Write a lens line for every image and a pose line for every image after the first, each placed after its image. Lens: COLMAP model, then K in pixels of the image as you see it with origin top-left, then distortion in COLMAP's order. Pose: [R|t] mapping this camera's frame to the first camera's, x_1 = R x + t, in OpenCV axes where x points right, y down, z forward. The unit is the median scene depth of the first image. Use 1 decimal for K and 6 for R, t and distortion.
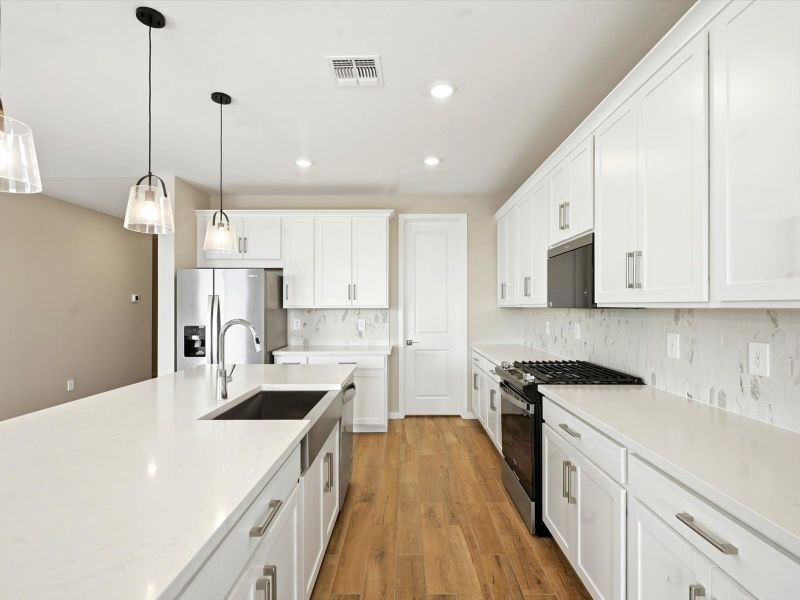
lens RADIAL K [[400.2, 0, 400.0], [0, 400.2, 300.0], [0, 0, 1]] dist [0.002064, -0.000890]
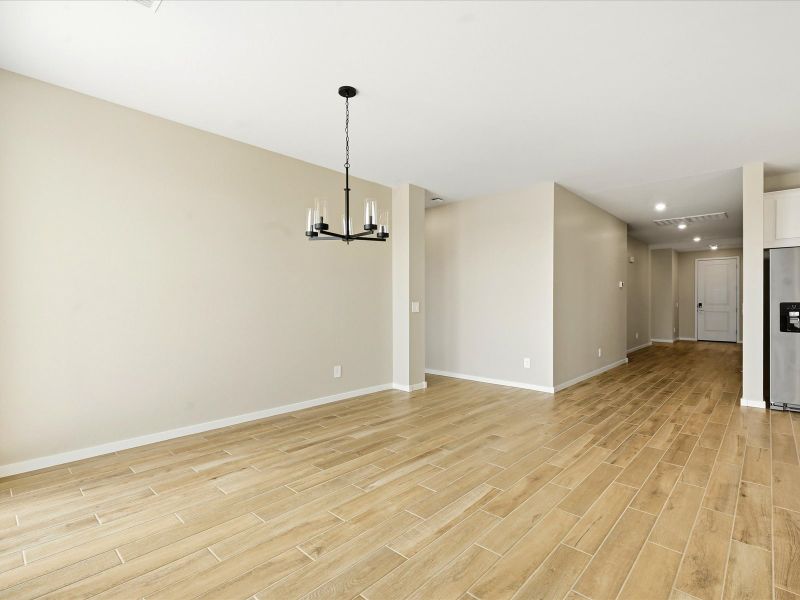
lens RADIAL K [[400.2, 0, 400.0], [0, 400.2, 300.0], [0, 0, 1]] dist [0.002064, -0.000890]
pose [[0.743680, 0.000662, -0.668536, -0.570607], [0.007365, 0.999931, 0.009182, 0.040840], [0.668496, -0.011752, 0.743623, -0.440499]]
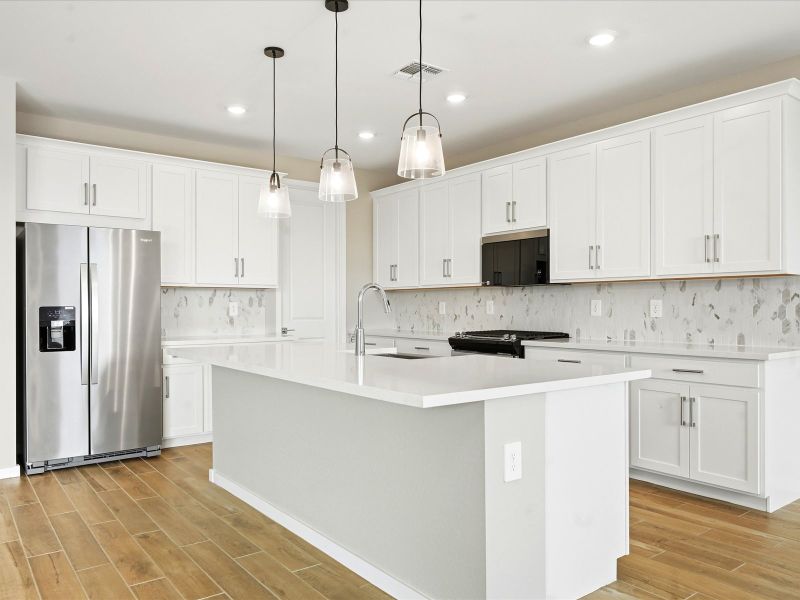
lens RADIAL K [[606.5, 0, 400.0], [0, 606.5, 300.0], [0, 0, 1]] dist [-0.002389, 0.000009]
pose [[0.787143, 0.007008, 0.616731, -0.684326], [-0.010141, 0.999947, 0.001580, 0.044872], [-0.616688, -0.007498, 0.787172, -0.185308]]
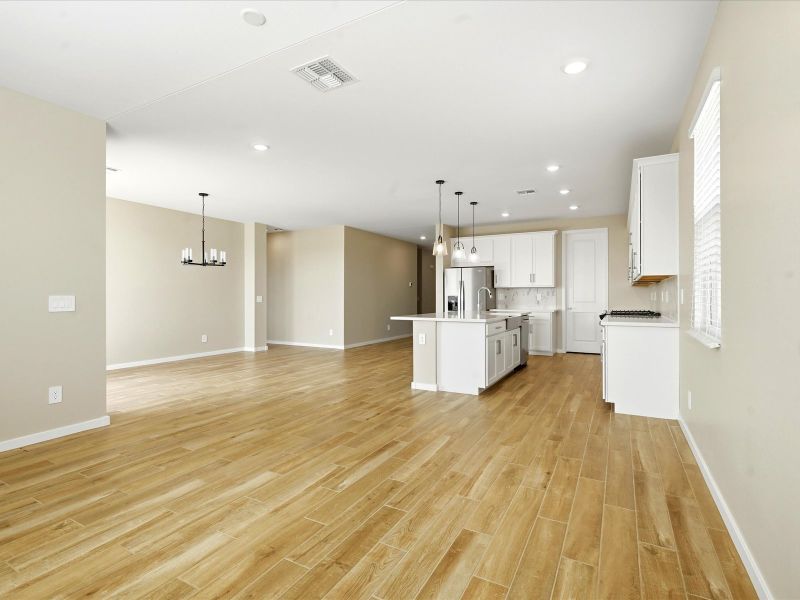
lens RADIAL K [[401.6, 0, 402.8], [0, 401.6, 295.7], [0, 0, 1]] dist [-0.001054, -0.000227]
pose [[0.887694, 0.001611, -0.460431, 0.211399], [0.006260, 0.999859, 0.015567, 0.029836], [0.460392, -0.016701, 0.887559, -0.943711]]
